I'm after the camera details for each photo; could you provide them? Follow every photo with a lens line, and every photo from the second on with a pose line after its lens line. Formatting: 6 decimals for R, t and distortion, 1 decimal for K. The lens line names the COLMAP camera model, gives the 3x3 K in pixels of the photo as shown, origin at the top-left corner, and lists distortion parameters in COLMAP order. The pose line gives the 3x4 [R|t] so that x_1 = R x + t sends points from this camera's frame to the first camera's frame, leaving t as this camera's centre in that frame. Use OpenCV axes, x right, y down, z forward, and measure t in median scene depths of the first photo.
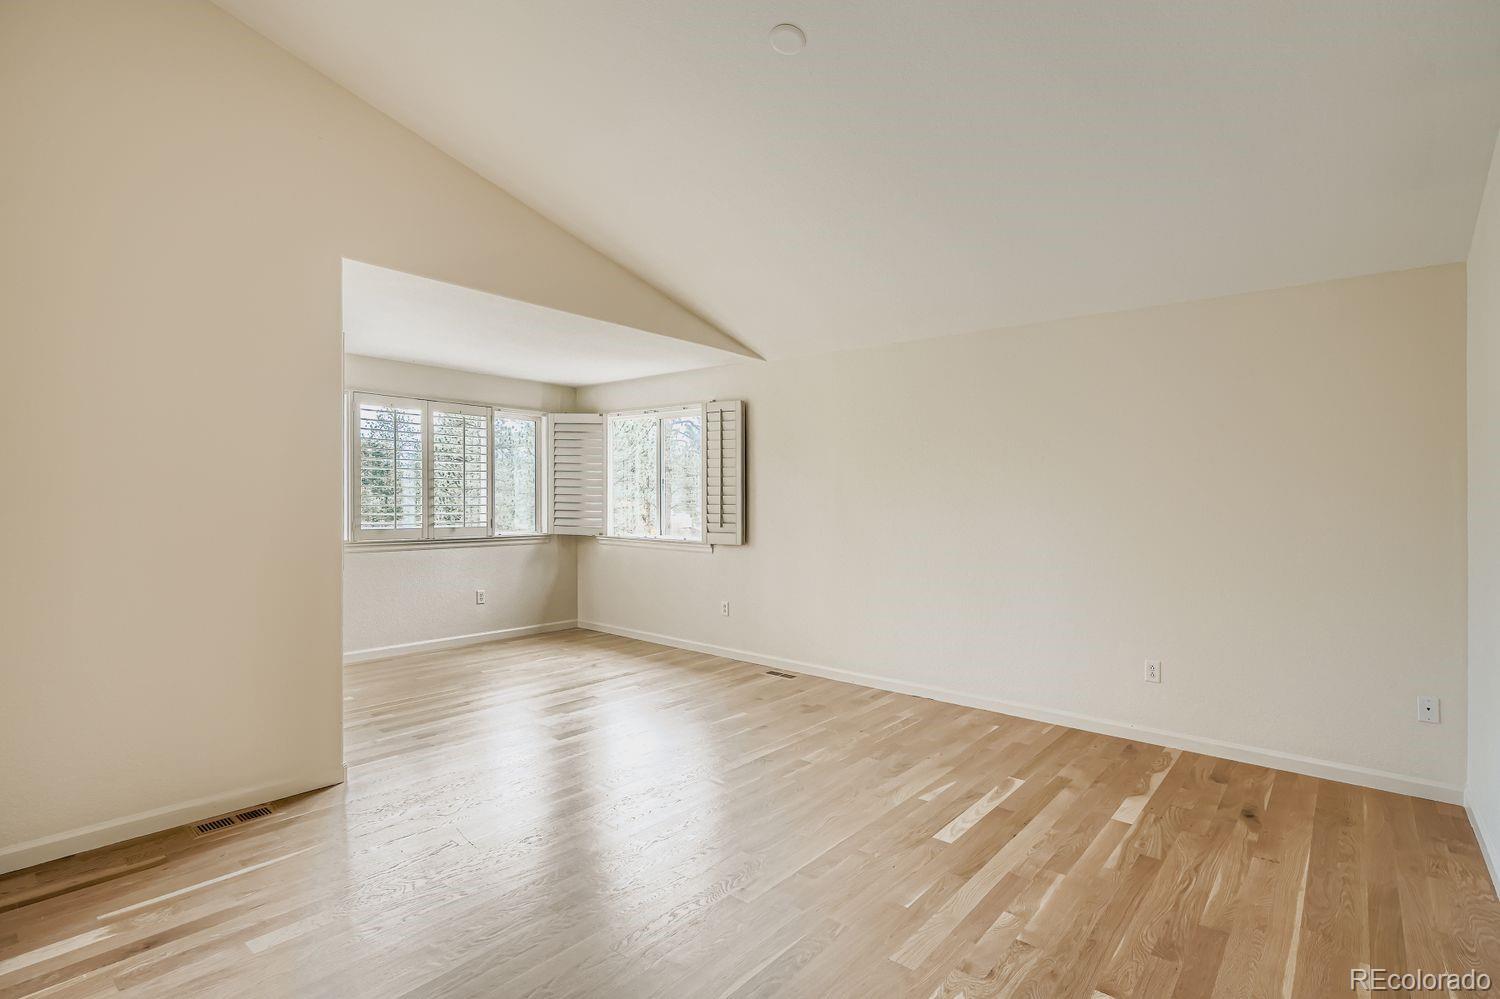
lens RADIAL K [[724.8, 0, 751.5], [0, 724.8, 499.8], [0, 0, 1]] dist [-0.006332, 0.001174]
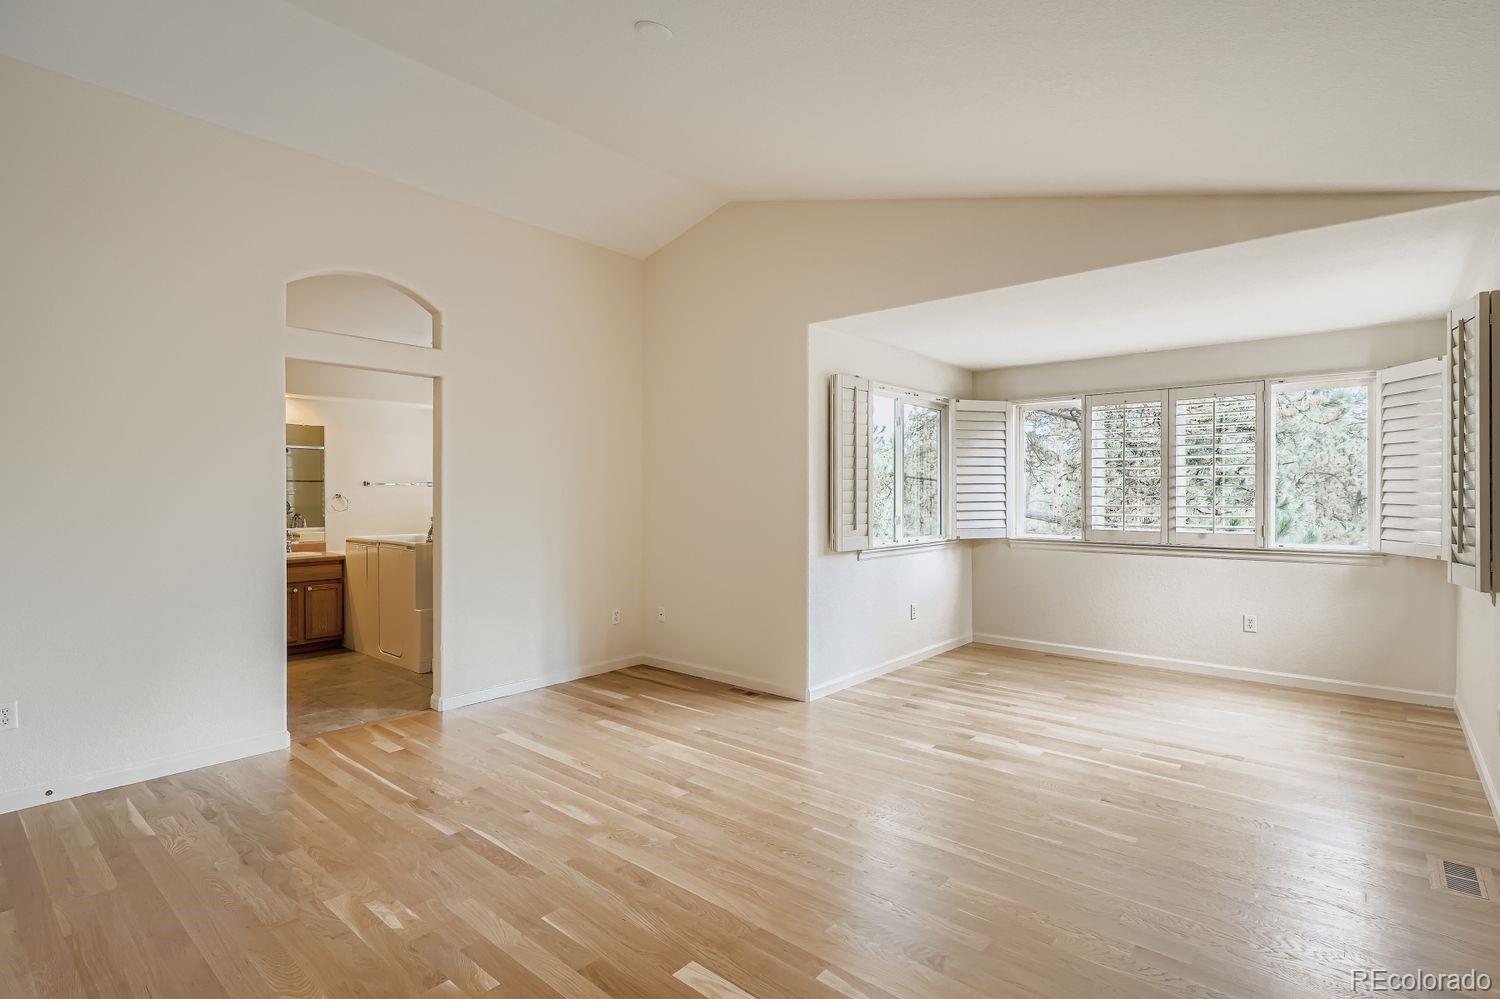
lens RADIAL K [[724.8, 0, 749.9], [0, 724.8, 502.7], [0, 0, 1]] dist [-0.006332, 0.001174]
pose [[-0.014601, -0.001014, -0.999893, 0.571542], [-0.003083, 0.999995, -0.000969, 0.006545], [0.999889, 0.003068, -0.014604, 0.629172]]
